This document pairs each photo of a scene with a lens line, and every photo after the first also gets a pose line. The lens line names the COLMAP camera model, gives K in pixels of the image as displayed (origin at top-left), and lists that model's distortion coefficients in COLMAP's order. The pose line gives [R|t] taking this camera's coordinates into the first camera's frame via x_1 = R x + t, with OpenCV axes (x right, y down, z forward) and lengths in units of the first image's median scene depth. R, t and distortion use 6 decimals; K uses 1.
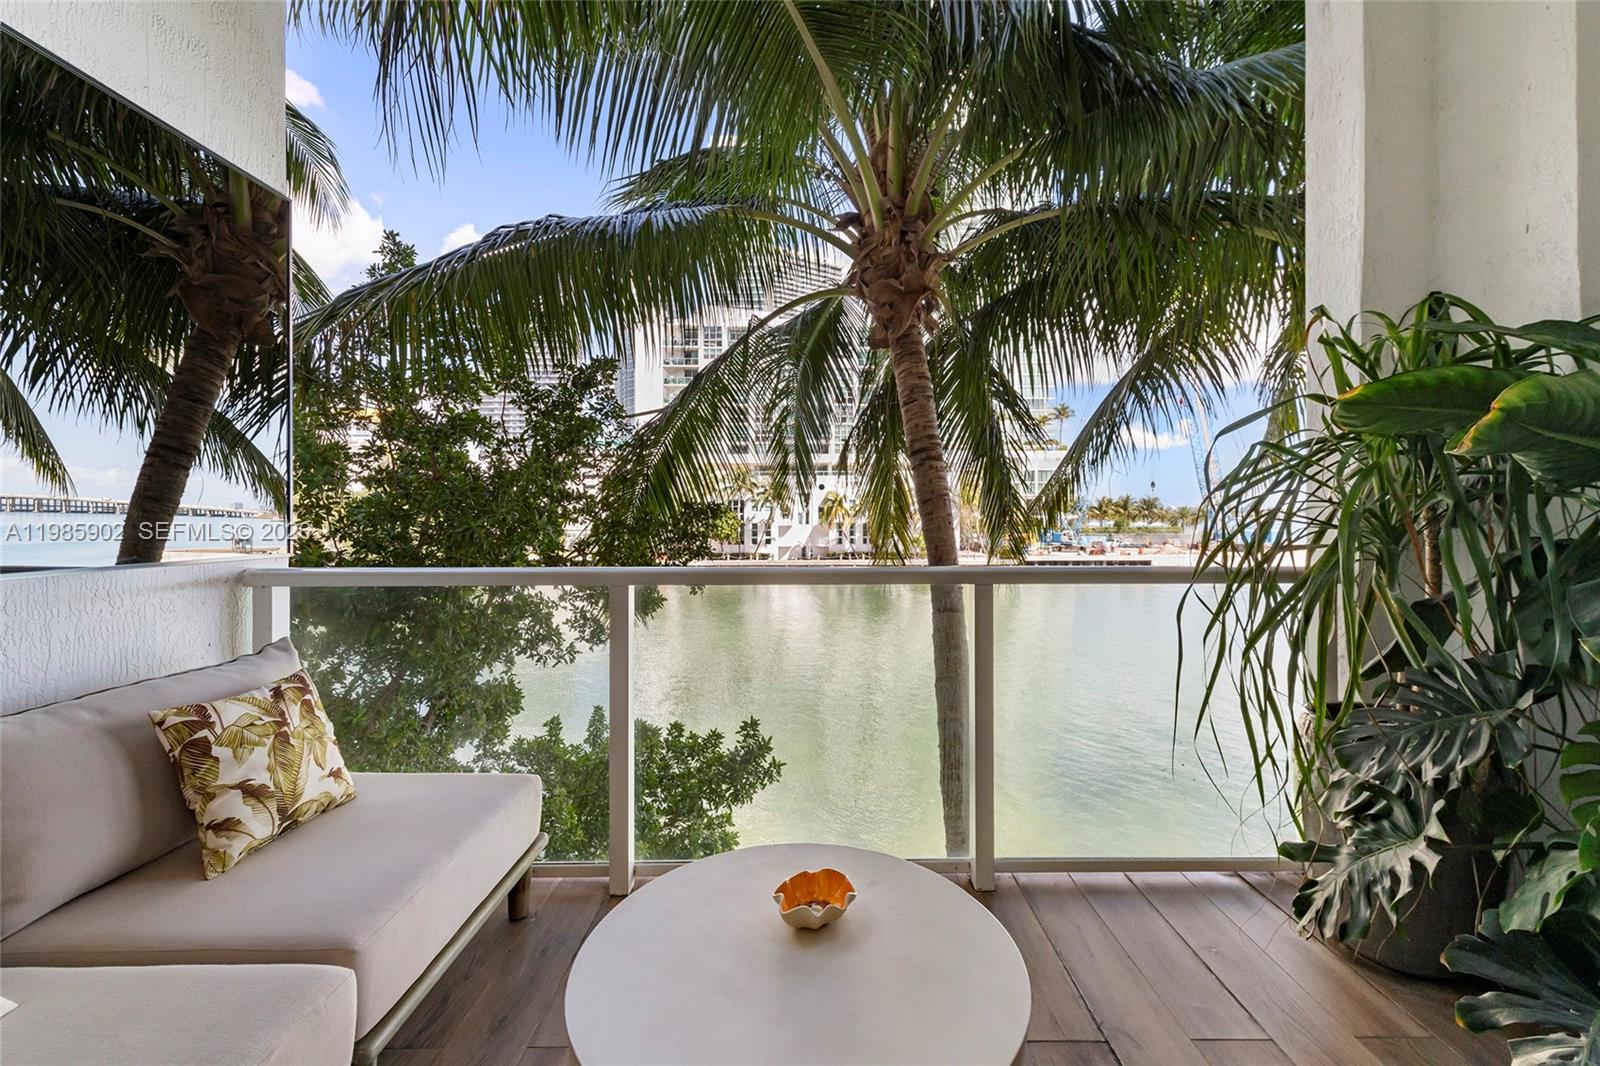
lens RADIAL K [[682.5, 0, 813.1], [0, 682.5, 519.2], [0, 0, 1]] dist [0.004094, 0.000092]
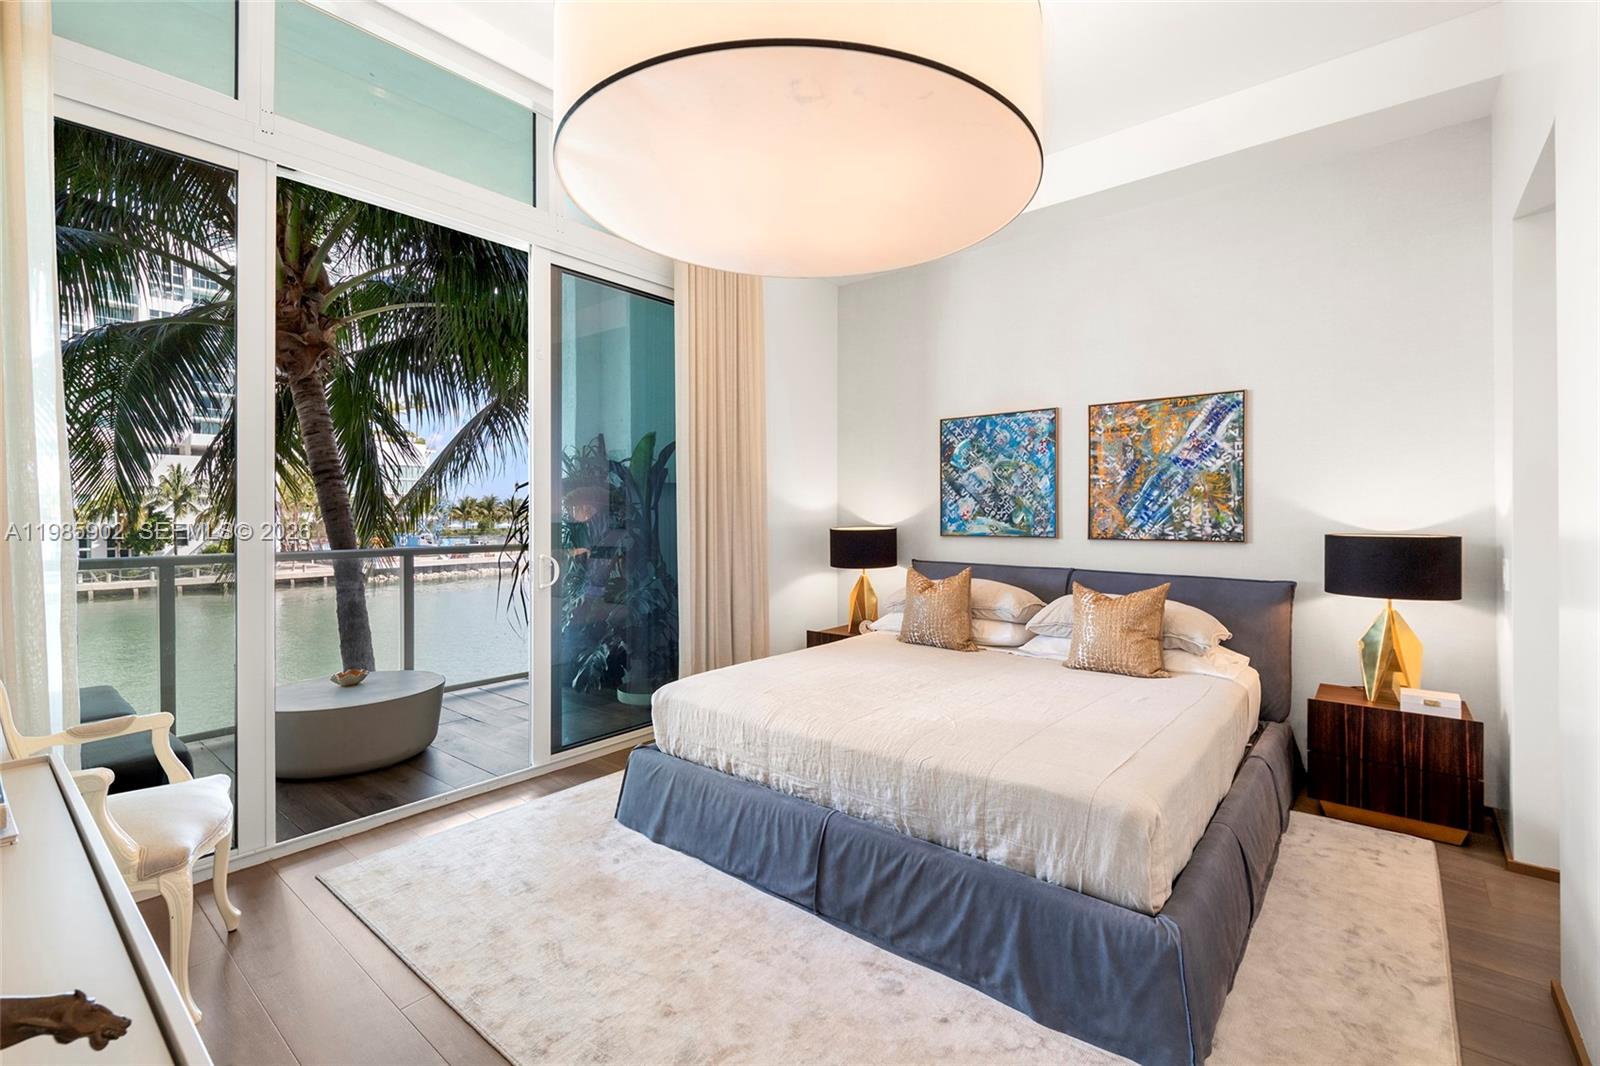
lens RADIAL K [[682.5, 0, 796.8], [0, 682.5, 528.4], [0, 0, 1]] dist [0.004094, 0.000092]
pose [[0.651960, -0.006319, 0.758227, -0.152841], [-0.002999, 0.999936, 0.010912, -0.004823], [-0.758247, -0.009388, 0.651900, -0.338036]]
